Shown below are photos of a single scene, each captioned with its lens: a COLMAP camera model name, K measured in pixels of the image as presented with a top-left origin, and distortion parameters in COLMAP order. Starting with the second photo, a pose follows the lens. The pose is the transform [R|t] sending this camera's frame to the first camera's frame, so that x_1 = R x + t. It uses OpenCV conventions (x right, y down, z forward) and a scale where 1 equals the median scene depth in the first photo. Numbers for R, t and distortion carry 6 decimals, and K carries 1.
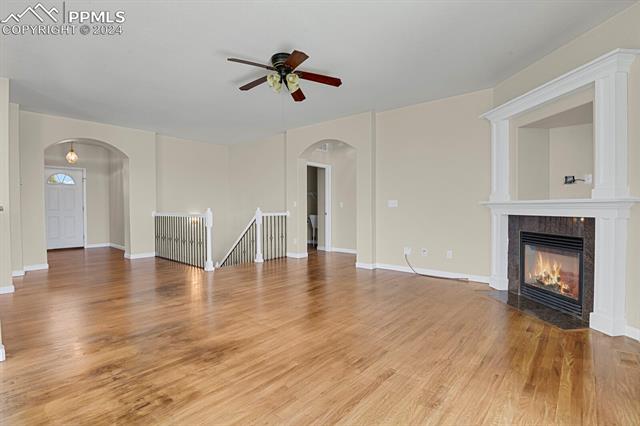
lens RADIAL K [[315.0, 0, 320.6], [0, 315.0, 212.5], [0, 0, 1]] dist [-0.021394, -0.003193]
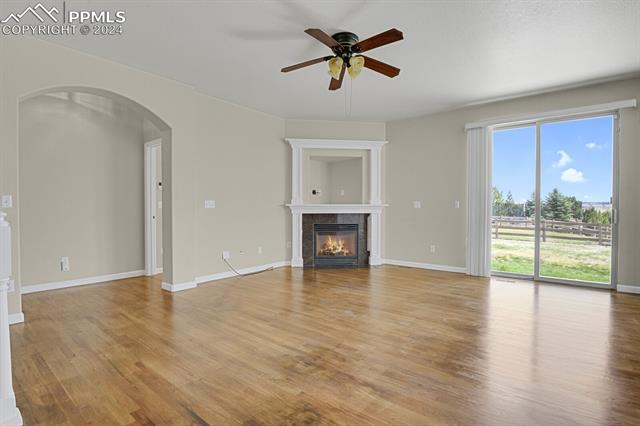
lens RADIAL K [[315.0, 0, 322.8], [0, 315.0, 213.2], [0, 0, 1]] dist [-0.021394, -0.003193]
pose [[-0.040368, -0.013247, 0.999097, -1.007593], [0.016929, 0.999760, 0.013940, -0.016474], [-0.999041, 0.017476, -0.040134, 1.119348]]
